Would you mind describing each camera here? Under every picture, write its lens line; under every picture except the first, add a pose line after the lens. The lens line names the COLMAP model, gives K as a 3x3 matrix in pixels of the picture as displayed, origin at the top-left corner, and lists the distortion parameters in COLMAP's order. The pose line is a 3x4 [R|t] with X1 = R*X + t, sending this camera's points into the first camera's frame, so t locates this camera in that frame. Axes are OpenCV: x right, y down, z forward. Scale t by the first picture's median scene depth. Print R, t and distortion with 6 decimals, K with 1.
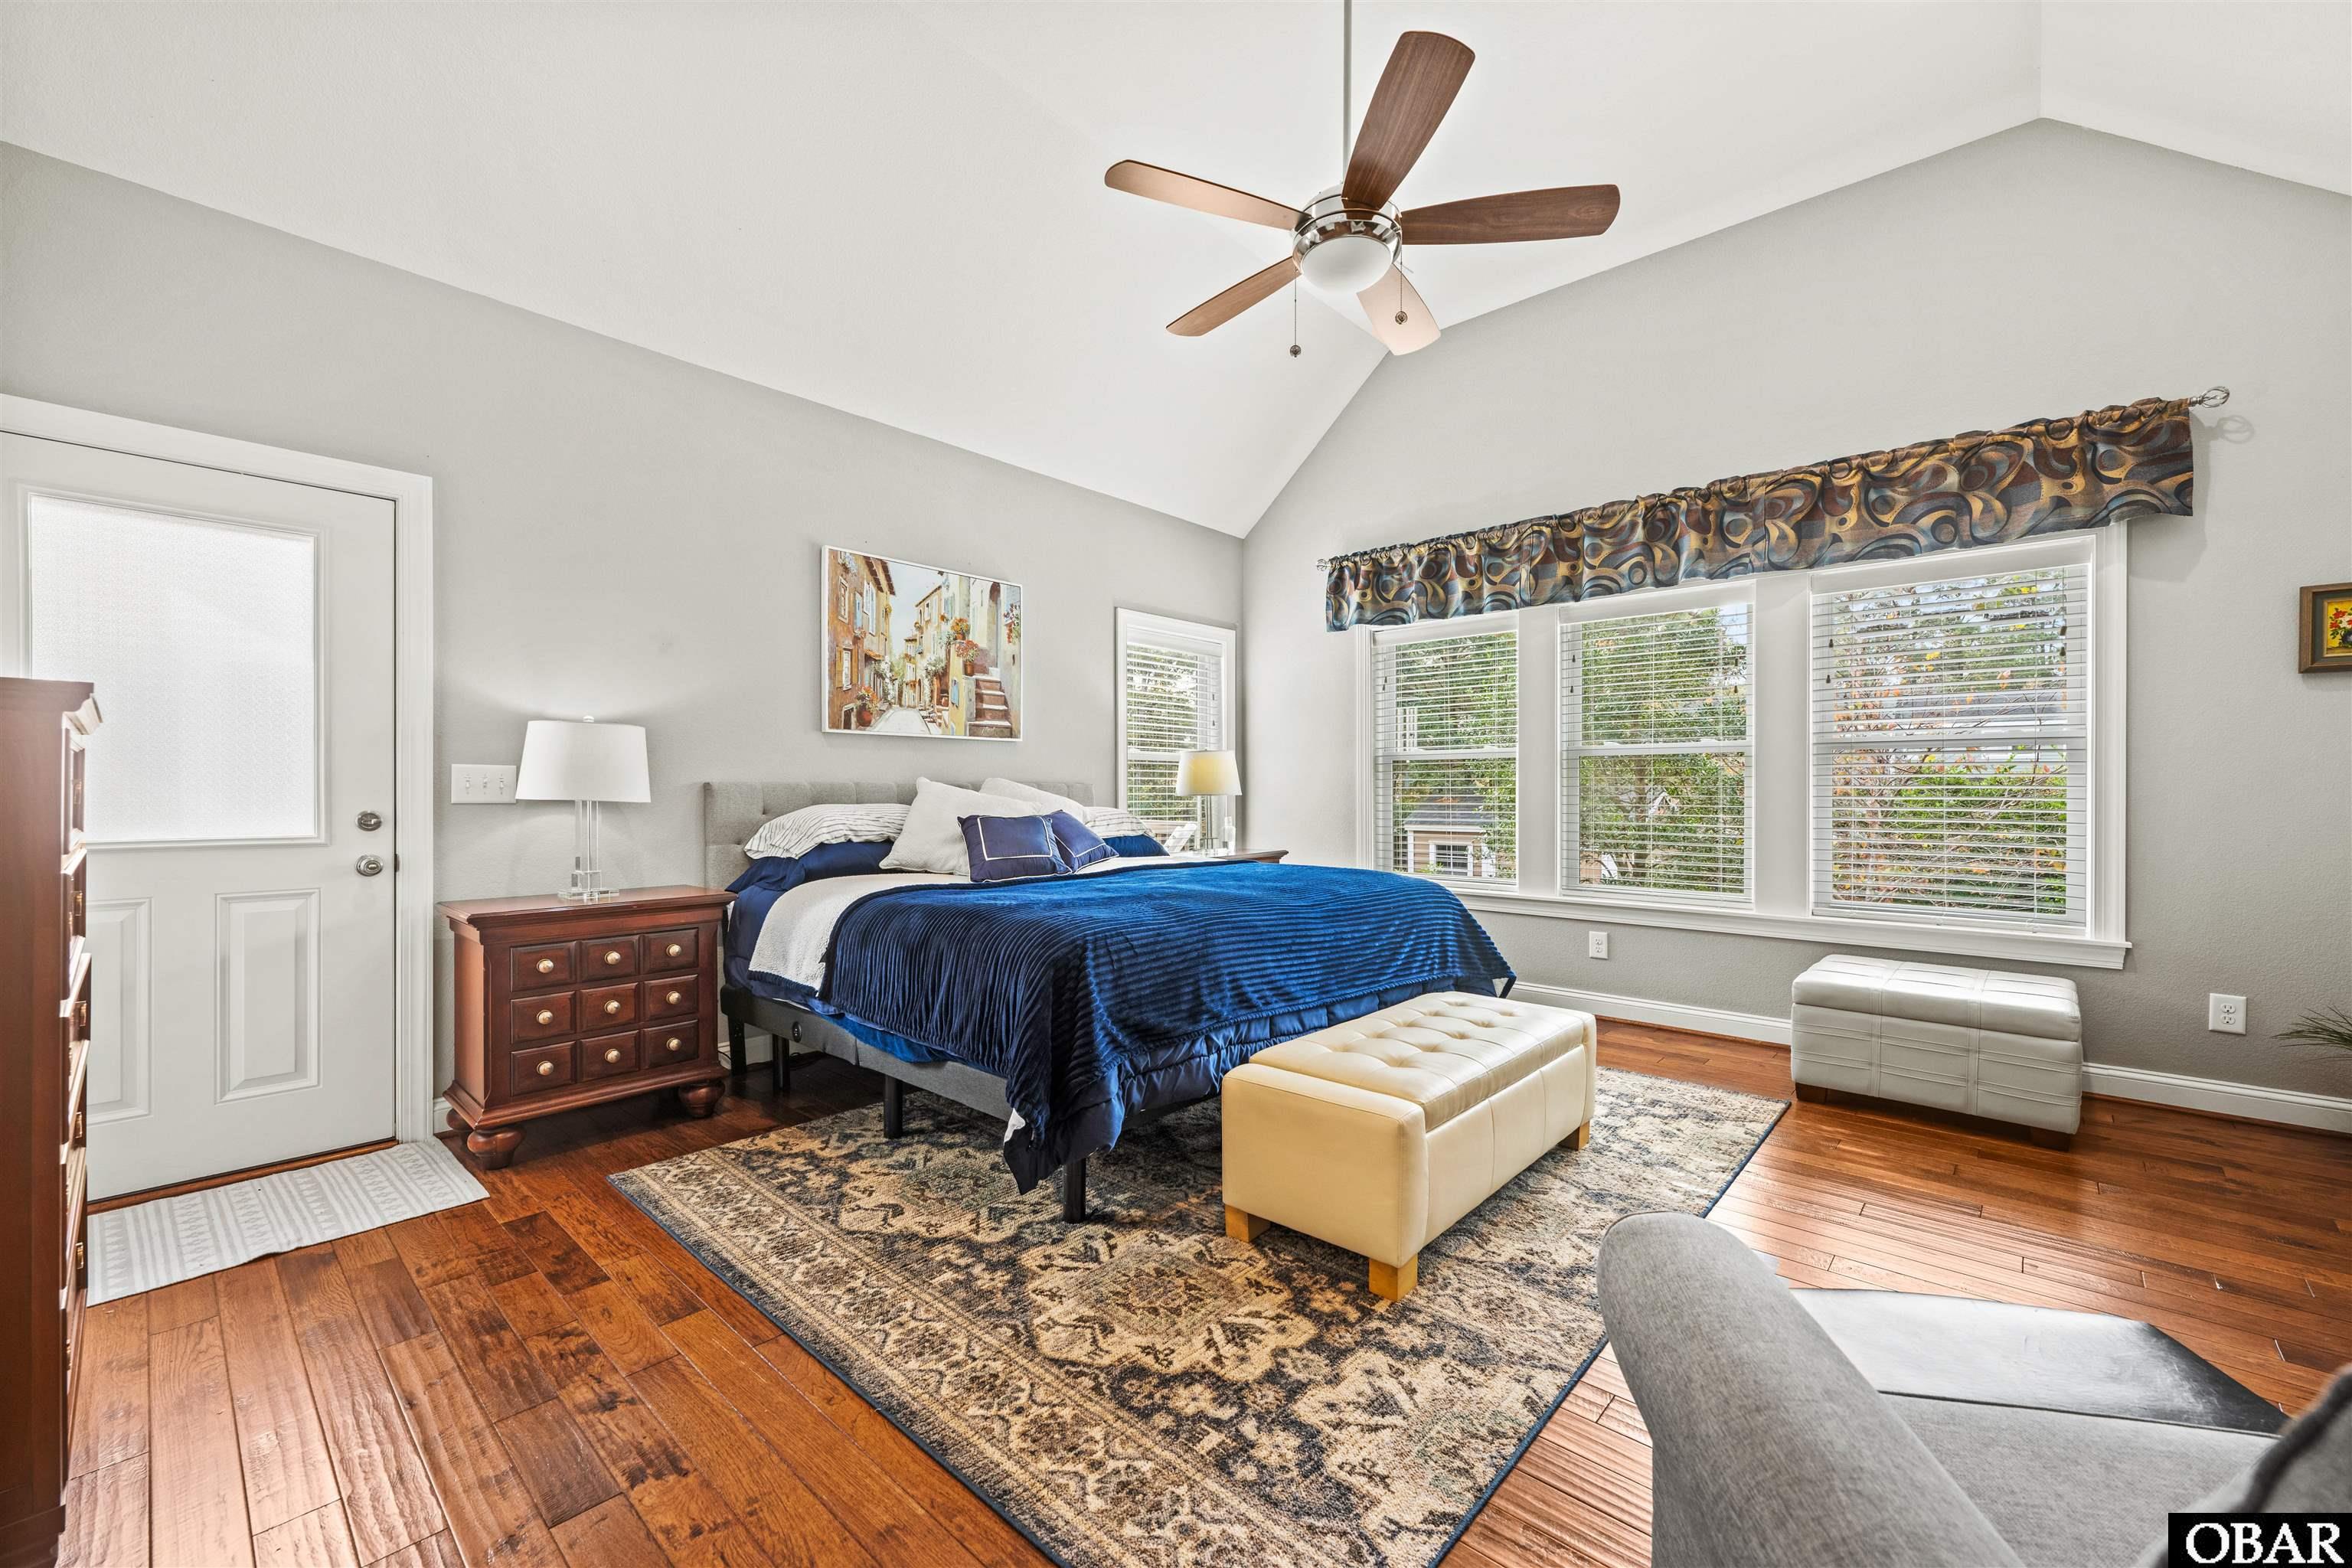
lens RADIAL K [[934.9, 0, 1182.5], [0, 934.9, 789.1], [0, 0, 1]] dist [-0.001731, 0.000363]
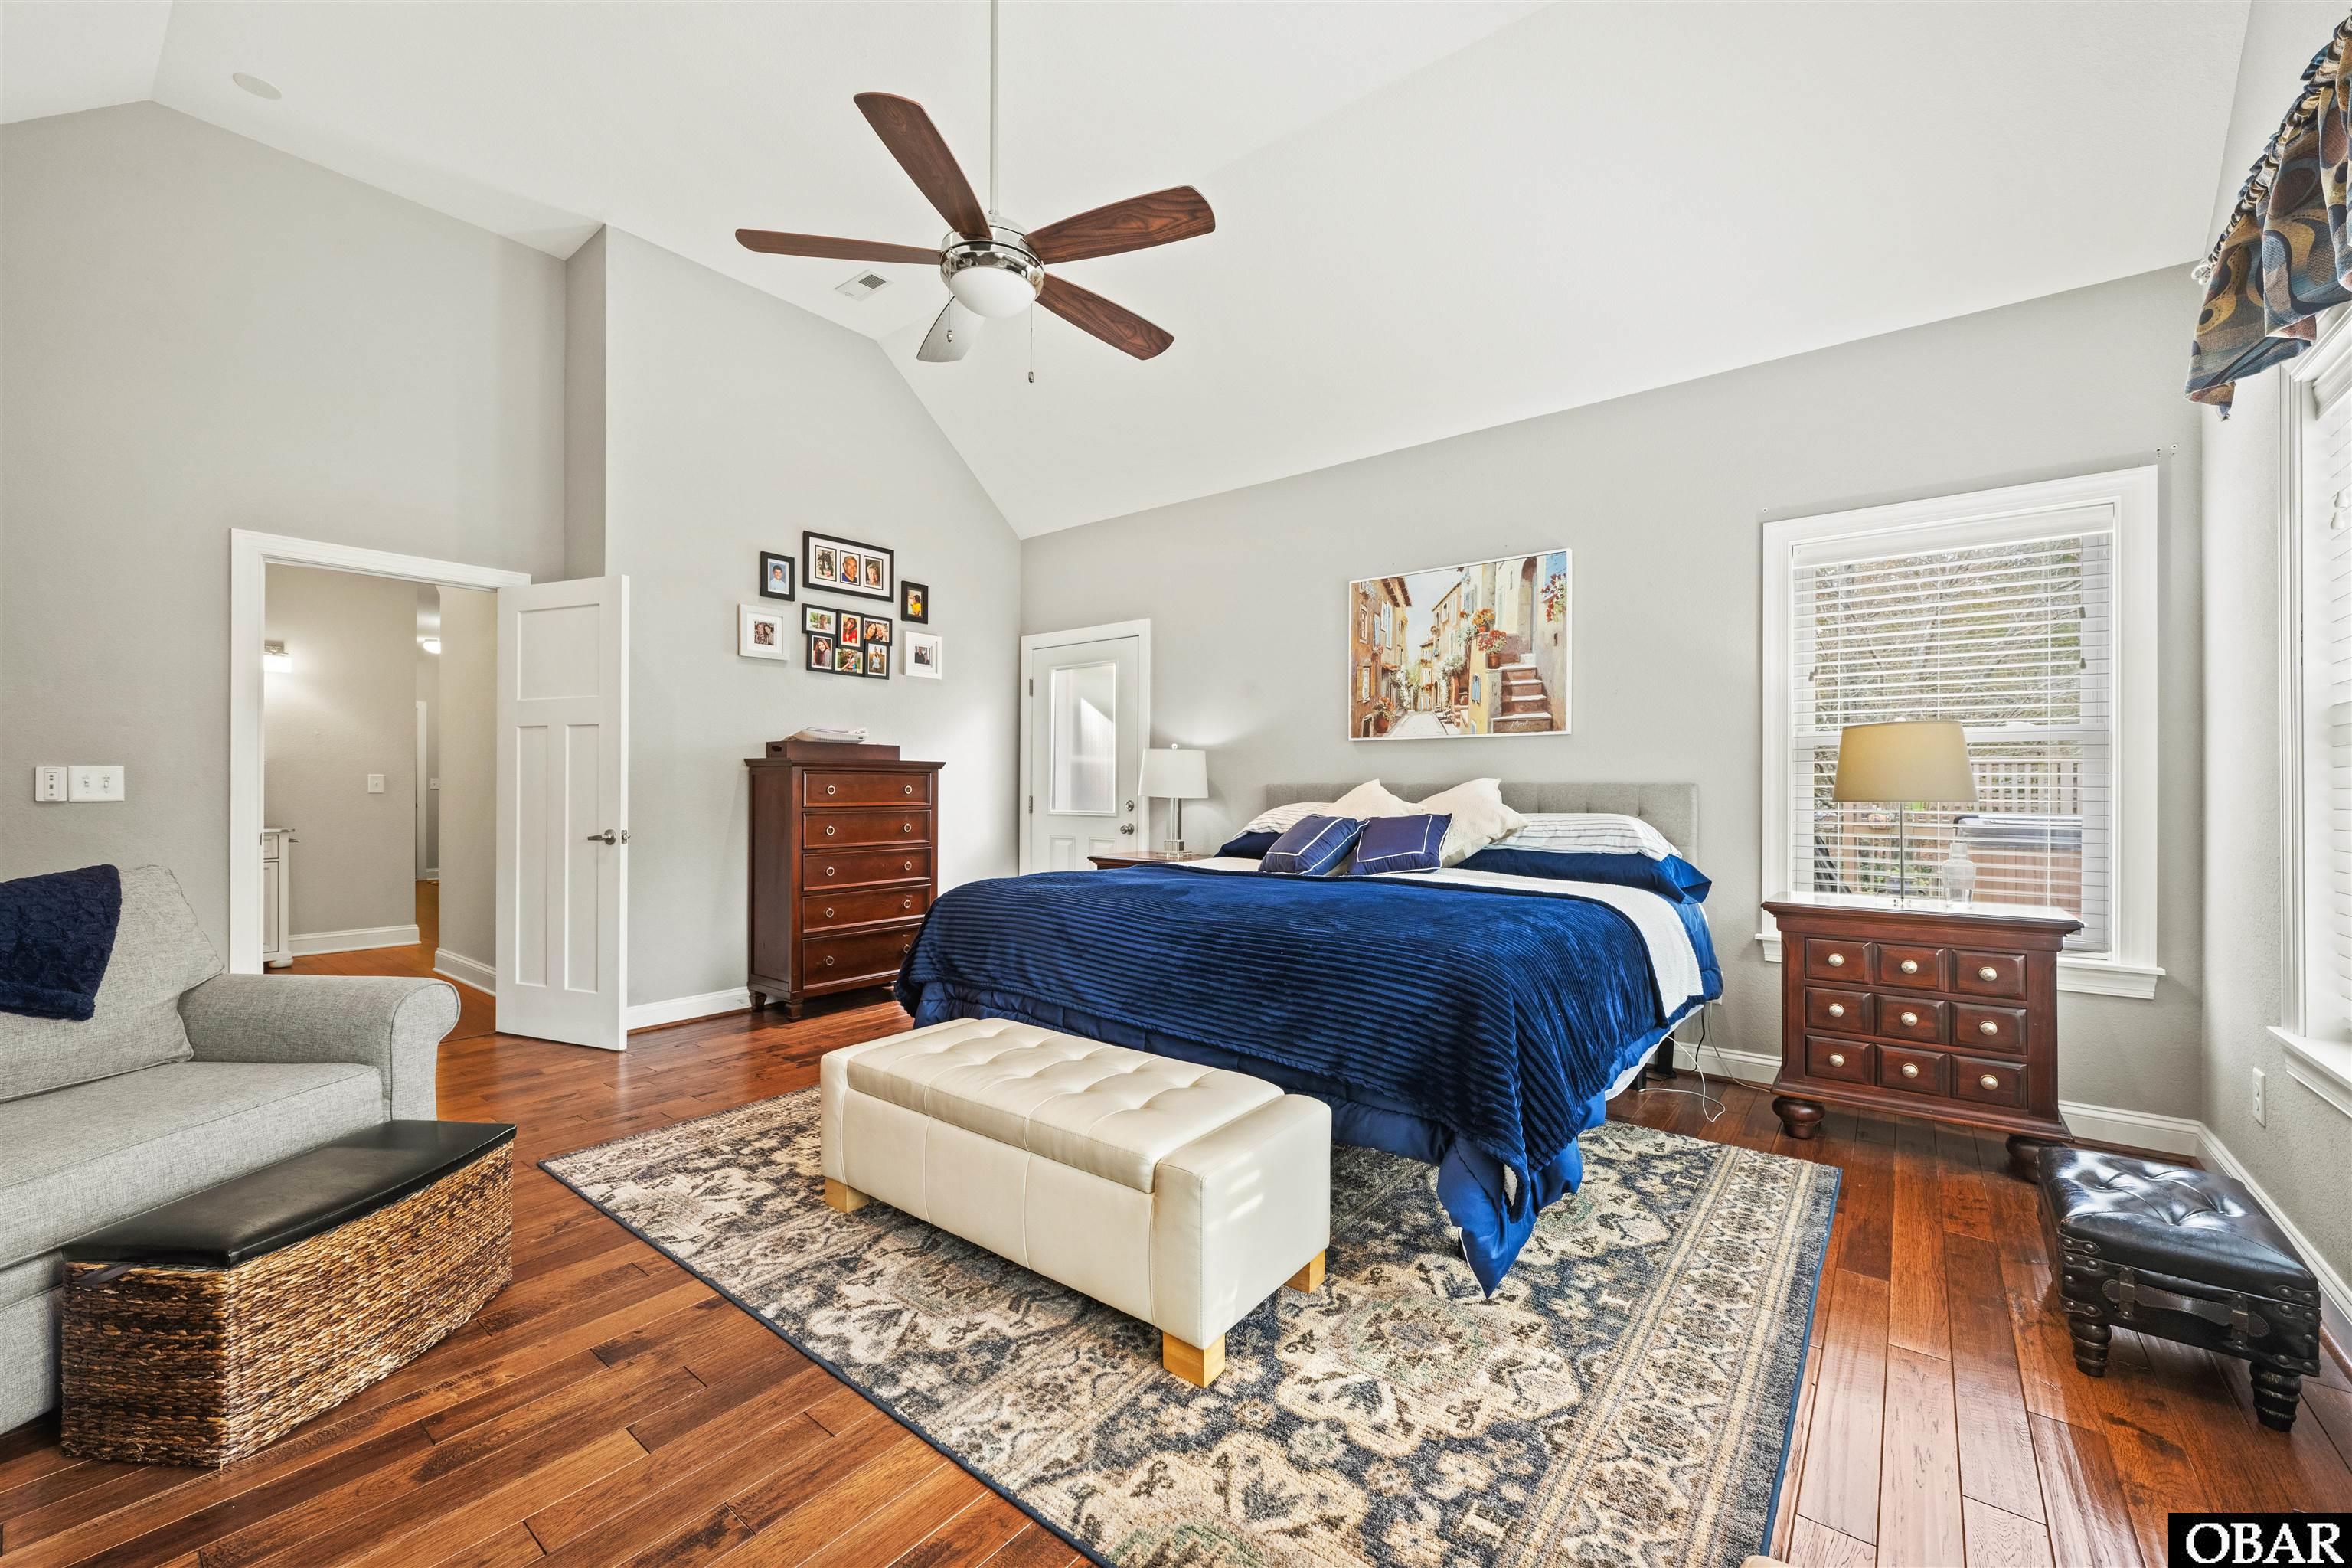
lens RADIAL K [[934.9, 0, 1181.8], [0, 934.9, 784.1], [0, 0, 1]] dist [-0.001731, 0.000363]
pose [[0.070061, -0.006759, -0.997520, 0.741237], [-0.004267, 0.999966, -0.007075, 0.001945], [0.997534, 0.004752, 0.070030, 0.684388]]
